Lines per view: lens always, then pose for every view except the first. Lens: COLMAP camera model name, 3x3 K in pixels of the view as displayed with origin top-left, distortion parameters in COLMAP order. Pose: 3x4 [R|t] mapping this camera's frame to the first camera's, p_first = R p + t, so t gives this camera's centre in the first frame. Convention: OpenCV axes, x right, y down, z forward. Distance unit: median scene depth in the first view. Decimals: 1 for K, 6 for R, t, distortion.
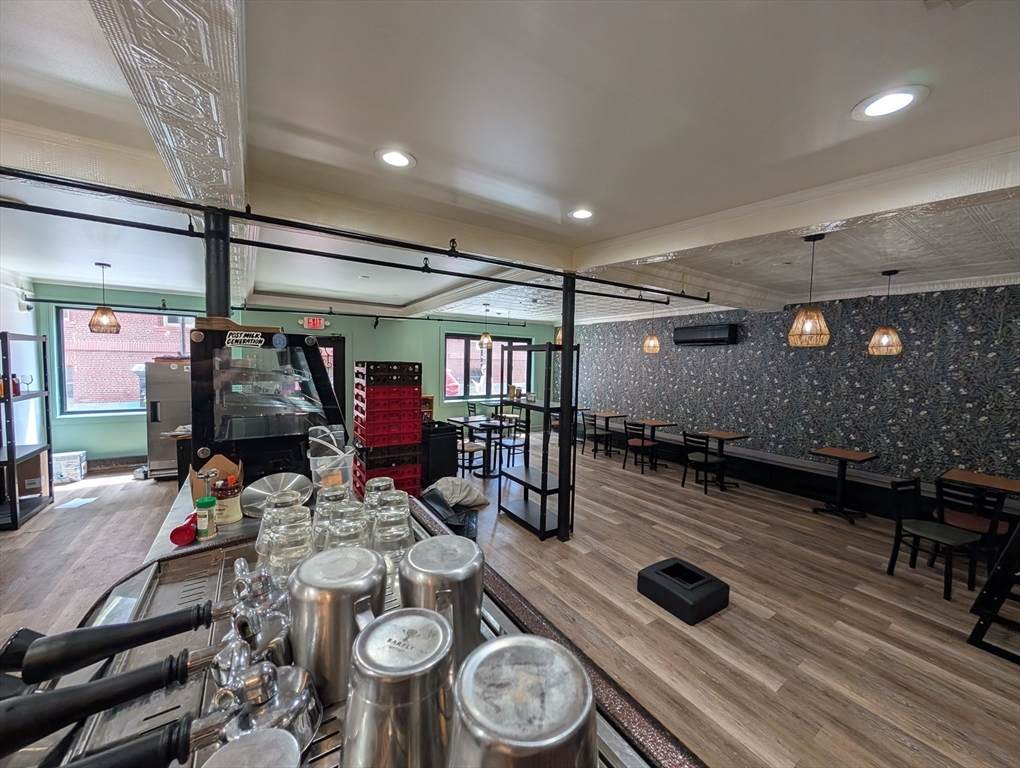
lens RADIAL K [[381.0, 0, 510.0], [0, 381.0, 384.0], [0, 0, 1]] dist [0.001872, 0.000146]
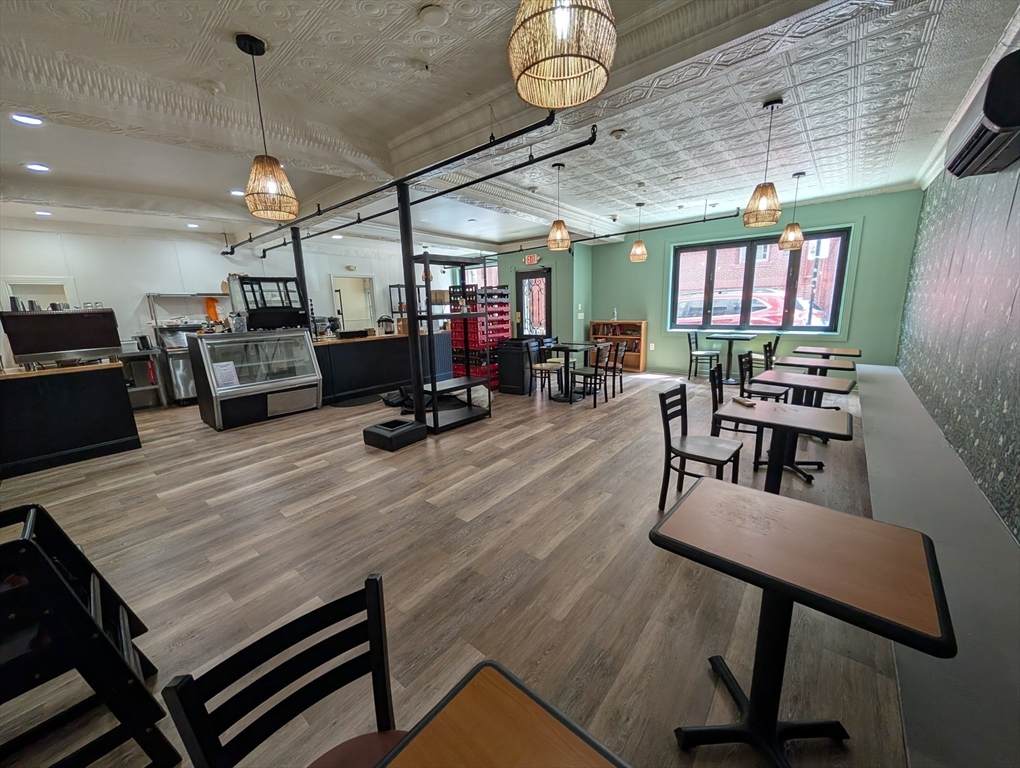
lens RADIAL K [[381.0, 0, 510.0], [0, 381.0, 384.0], [0, 0, 1]] dist [0.001872, 0.000146]
pose [[0.285184, 0.170233, -0.943234, 1.036573], [-0.018145, 0.984884, 0.172264, 0.049582], [0.958301, -0.032012, 0.283962, 0.769178]]
